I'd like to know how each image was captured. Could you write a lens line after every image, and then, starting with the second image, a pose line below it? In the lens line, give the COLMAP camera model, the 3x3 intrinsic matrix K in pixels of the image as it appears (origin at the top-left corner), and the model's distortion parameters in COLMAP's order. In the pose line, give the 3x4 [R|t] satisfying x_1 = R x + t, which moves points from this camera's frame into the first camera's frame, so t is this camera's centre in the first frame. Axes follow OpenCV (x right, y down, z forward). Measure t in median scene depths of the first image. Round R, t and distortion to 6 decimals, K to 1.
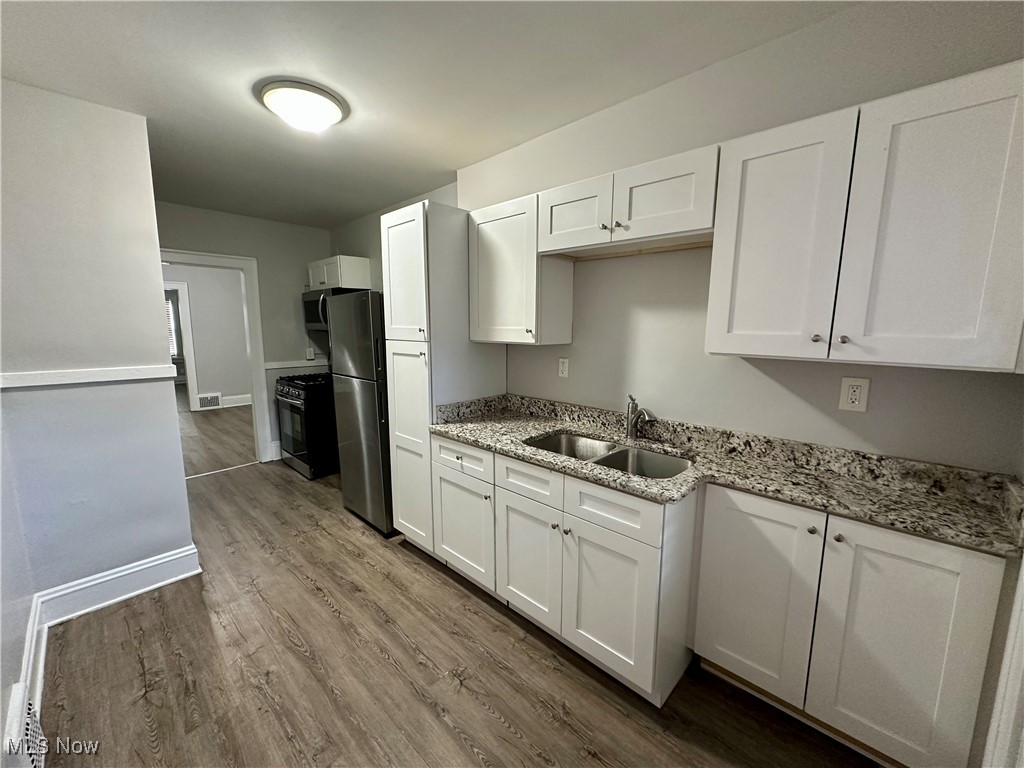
lens RADIAL K [[408.5, 0, 509.8], [0, 408.5, 385.1], [0, 0, 1]] dist [-0.002044, 0.000726]
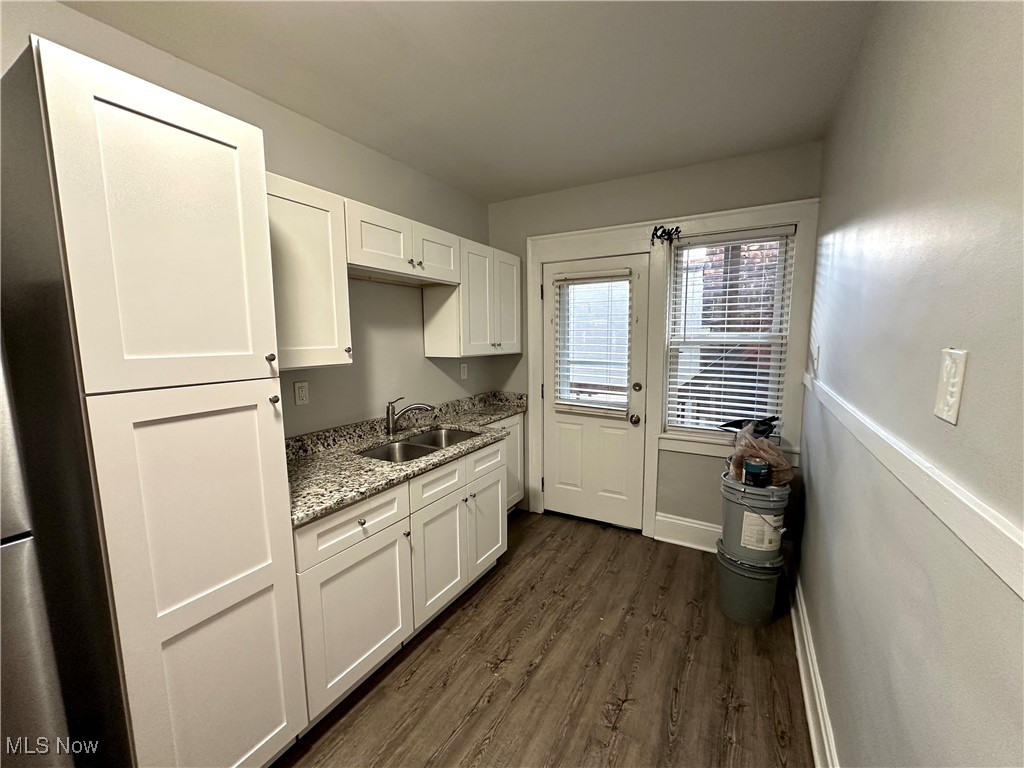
lens RADIAL K [[408.5, 0, 513.1], [0, 408.5, 386.7], [0, 0, 1]] dist [-0.002044, 0.000726]
pose [[-0.237299, -0.125375, 0.963312, -0.873896], [0.149559, 0.975099, 0.163751, -0.143618], [-0.959855, 0.182930, -0.212639, 0.846031]]
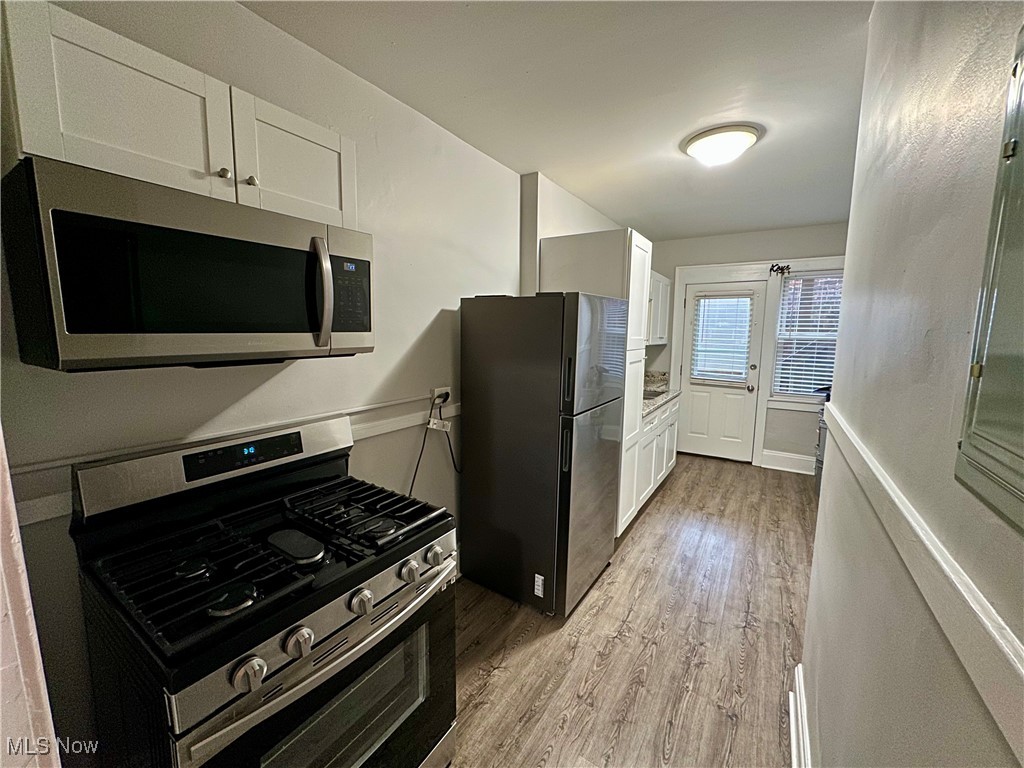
lens RADIAL K [[408.5, 0, 513.3], [0, 408.5, 387.6], [0, 0, 1]] dist [-0.002044, 0.000726]
pose [[-0.193821, -0.140480, 0.970927, -1.466982], [0.134071, 0.976616, 0.168067, -0.271466], [-0.971833, 0.162748, -0.170454, 1.728196]]
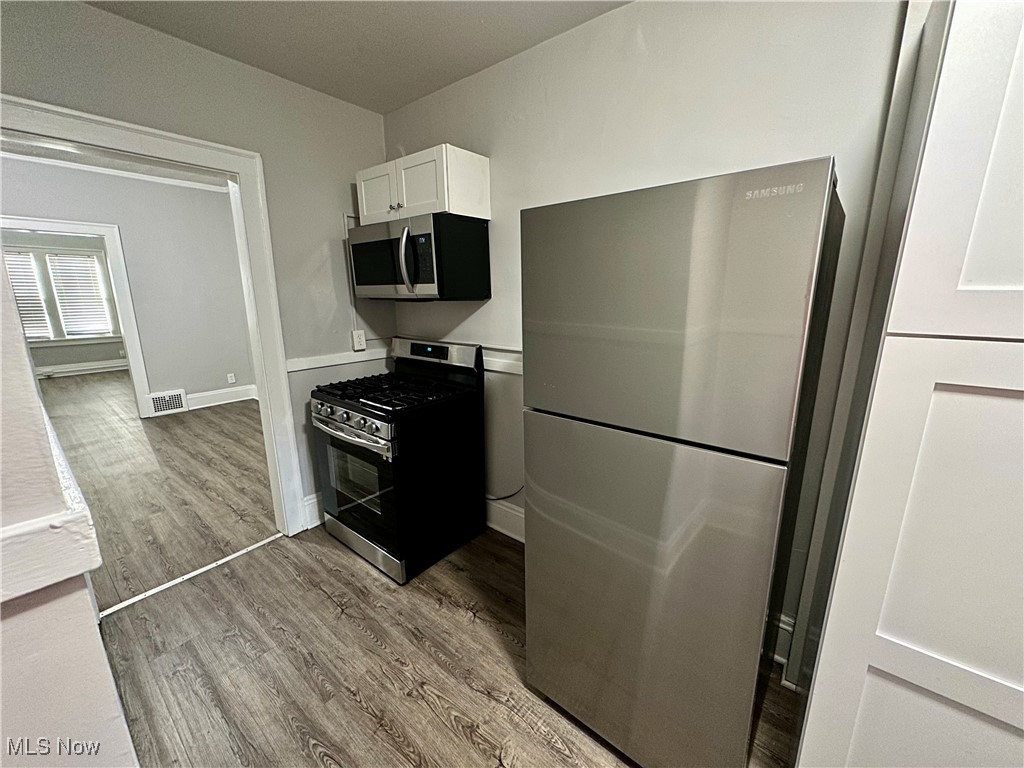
lens RADIAL K [[408.5, 0, 509.9], [0, 408.5, 386.5], [0, 0, 1]] dist [-0.002044, 0.000726]
pose [[0.996469, -0.020598, 0.081393, -0.698410], [0.013798, 0.996433, 0.083250, -0.121515], [-0.082818, -0.081833, 0.993199, 0.872668]]
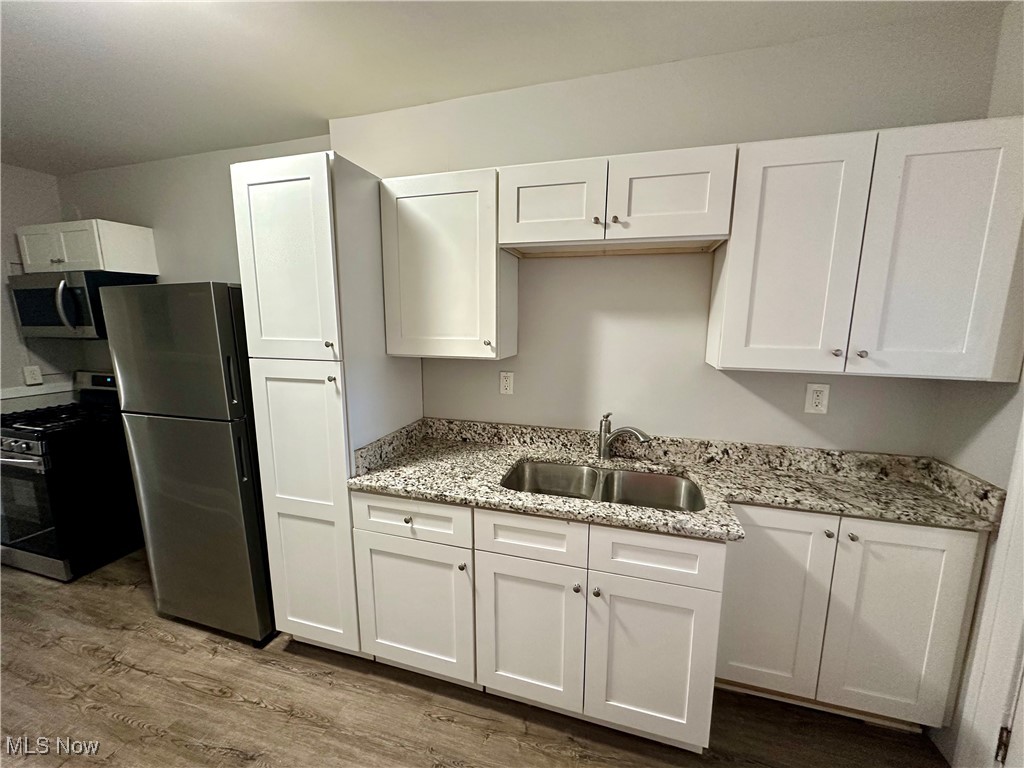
lens RADIAL K [[408.5, 0, 510.4], [0, 408.5, 385.3], [0, 0, 1]] dist [-0.002044, 0.000726]
pose [[0.889604, -0.072491, 0.450942, -0.271725], [0.065903, 0.997365, 0.030319, -0.070315], [-0.451952, 0.002747, 0.892038, 0.269852]]
